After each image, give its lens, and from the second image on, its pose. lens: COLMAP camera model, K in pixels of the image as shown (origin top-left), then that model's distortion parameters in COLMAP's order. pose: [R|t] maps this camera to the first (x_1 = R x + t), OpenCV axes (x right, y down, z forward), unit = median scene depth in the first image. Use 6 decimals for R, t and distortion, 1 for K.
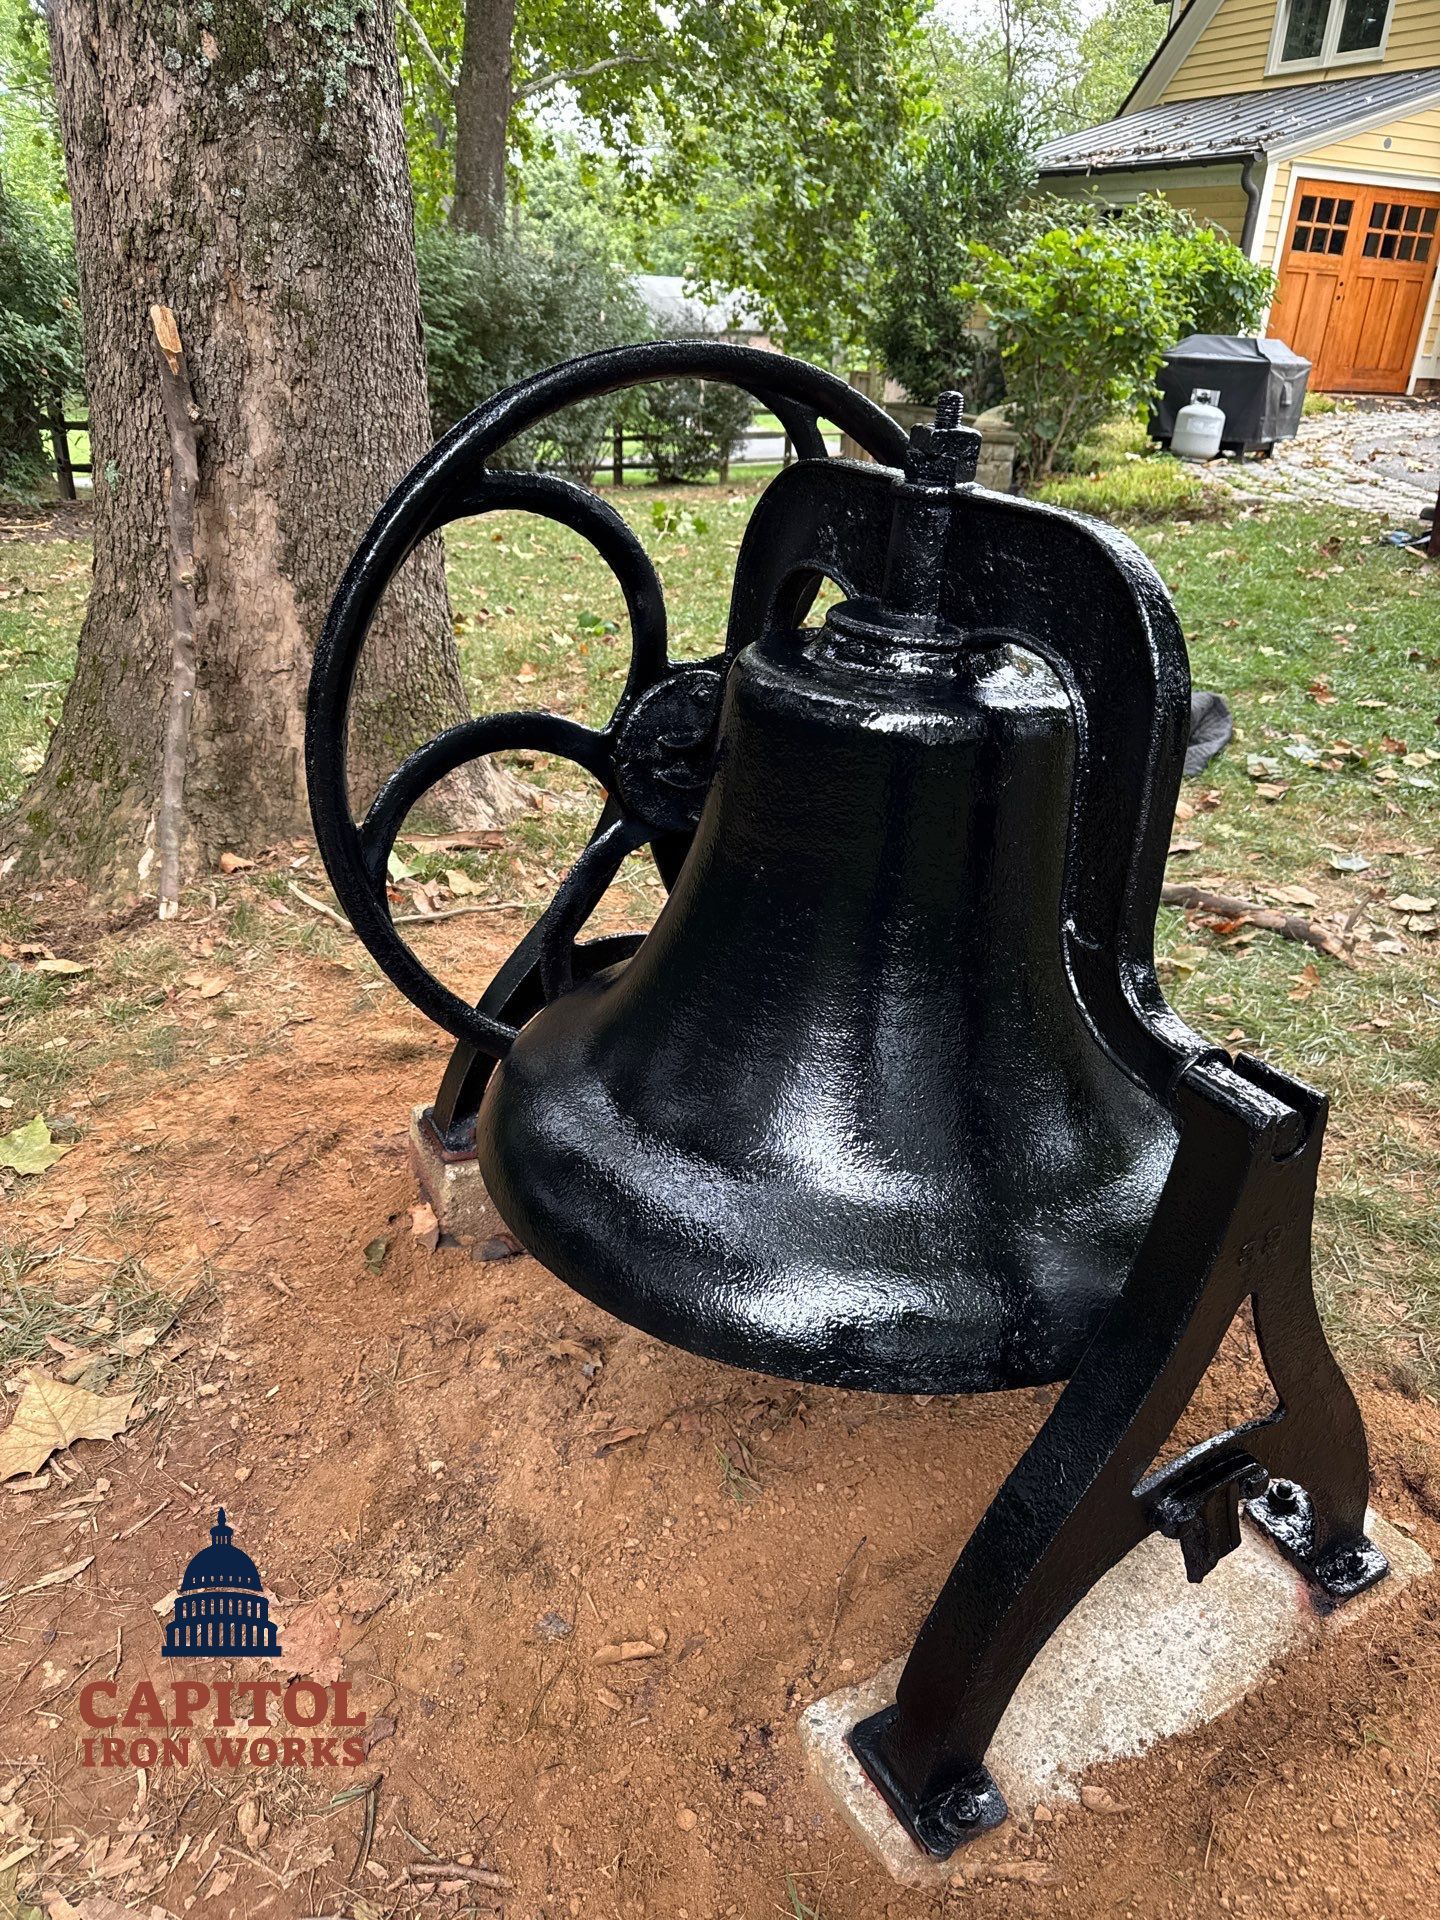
lens RADIAL K [[1421.0, 0, 717.3], [0, 1421.0, 955.1], [0, 0, 1]] dist [0.001320, -0.003371]
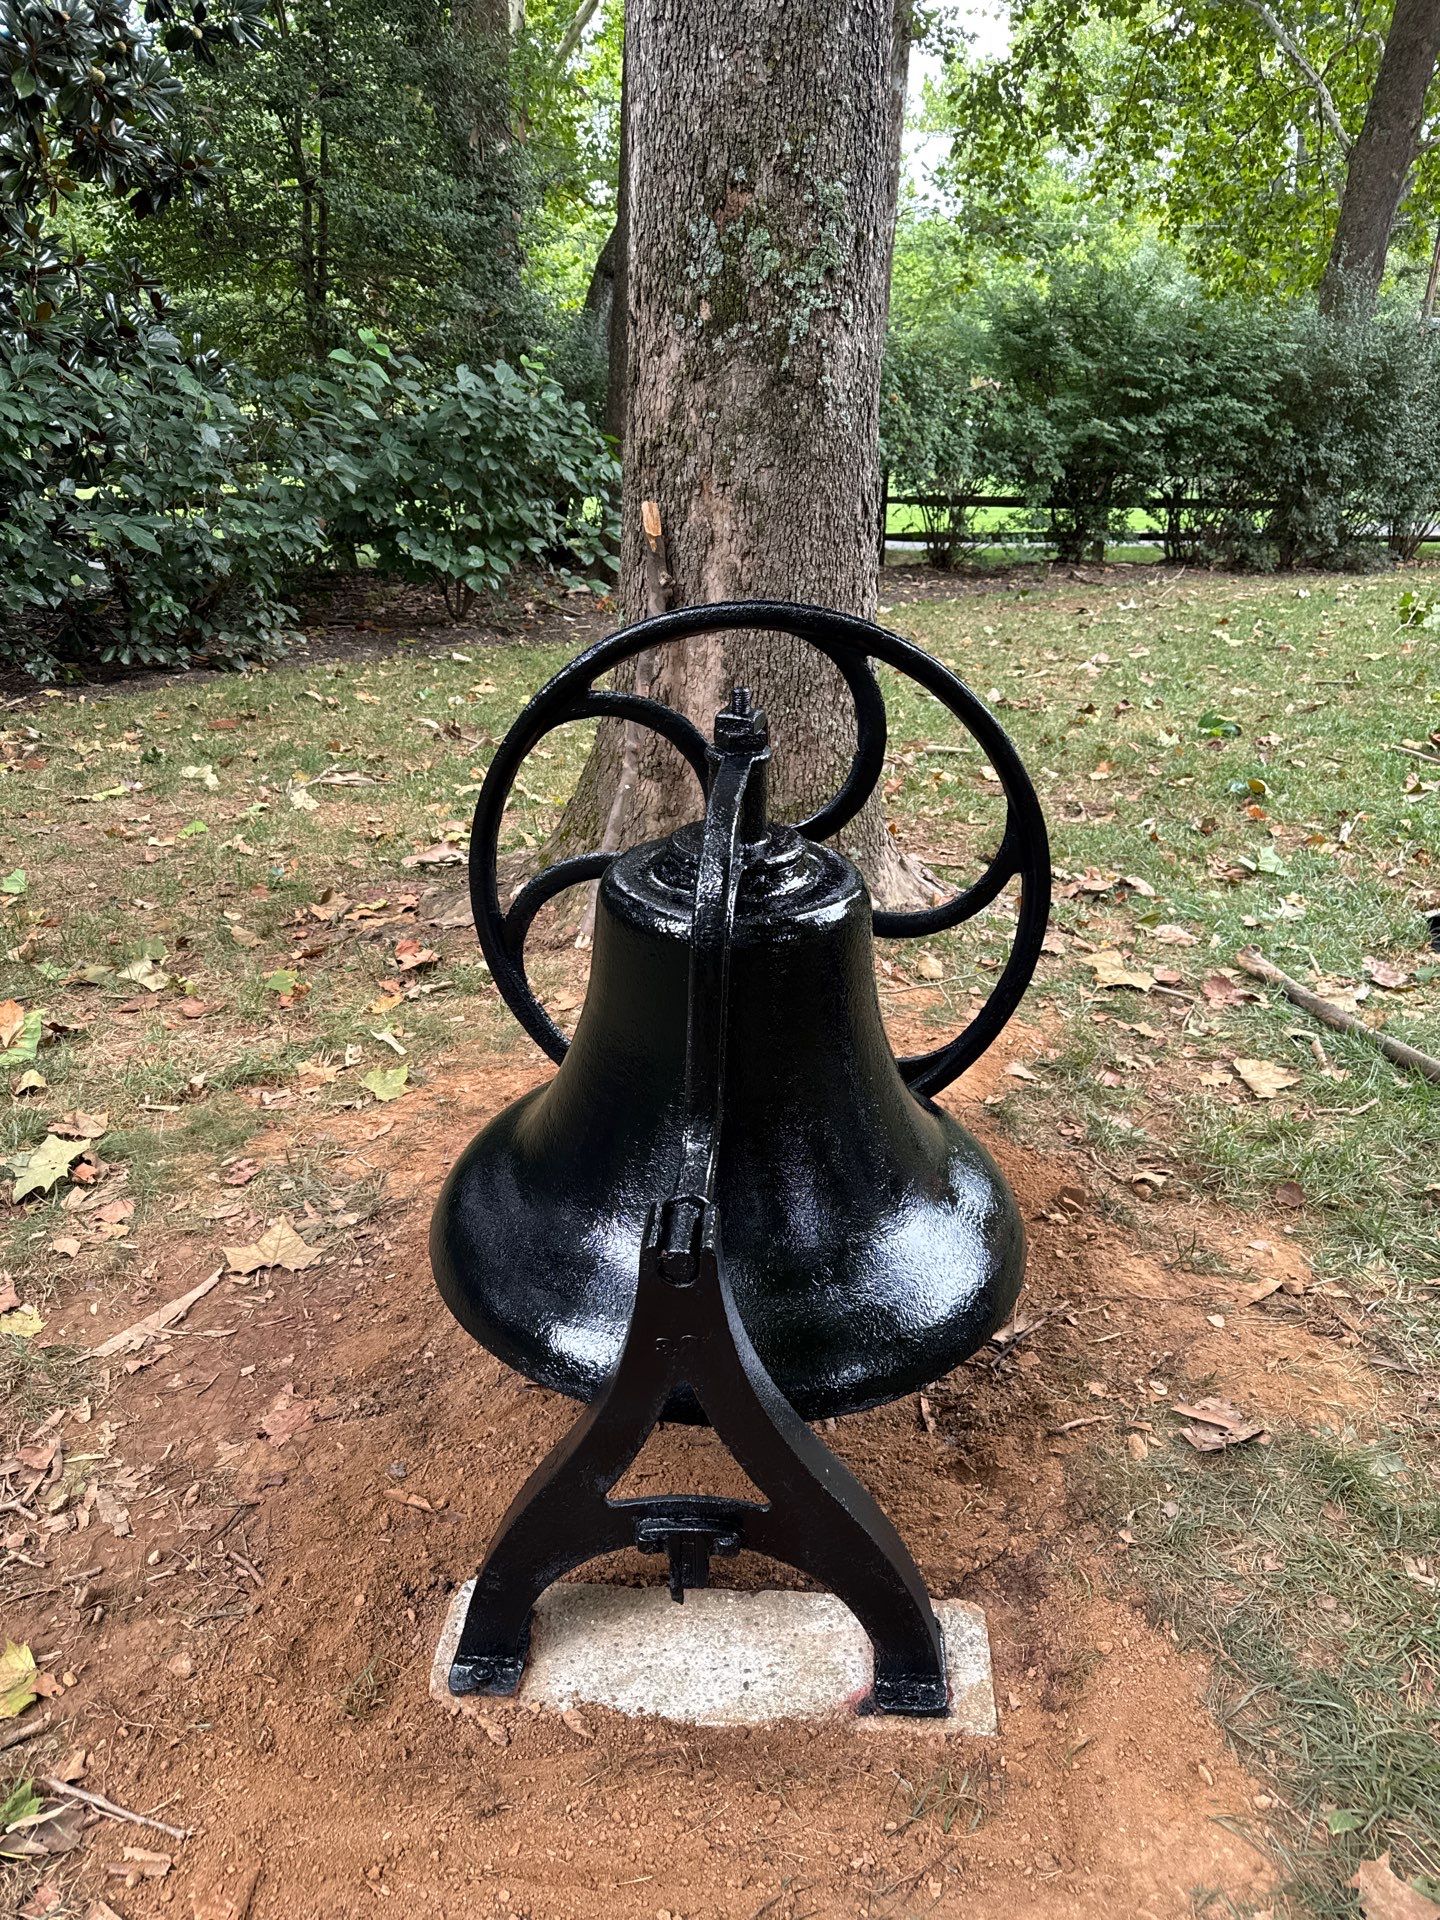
lens RADIAL K [[1421.0, 0, 726.6], [0, 1421.0, 971.0], [0, 0, 1]] dist [0.001320, -0.003371]
pose [[0.815885, 0.193211, -0.544977, 0.482132], [-0.197406, 0.978966, 0.051537, -0.104033], [0.543472, 0.065533, 0.836865, -0.056910]]
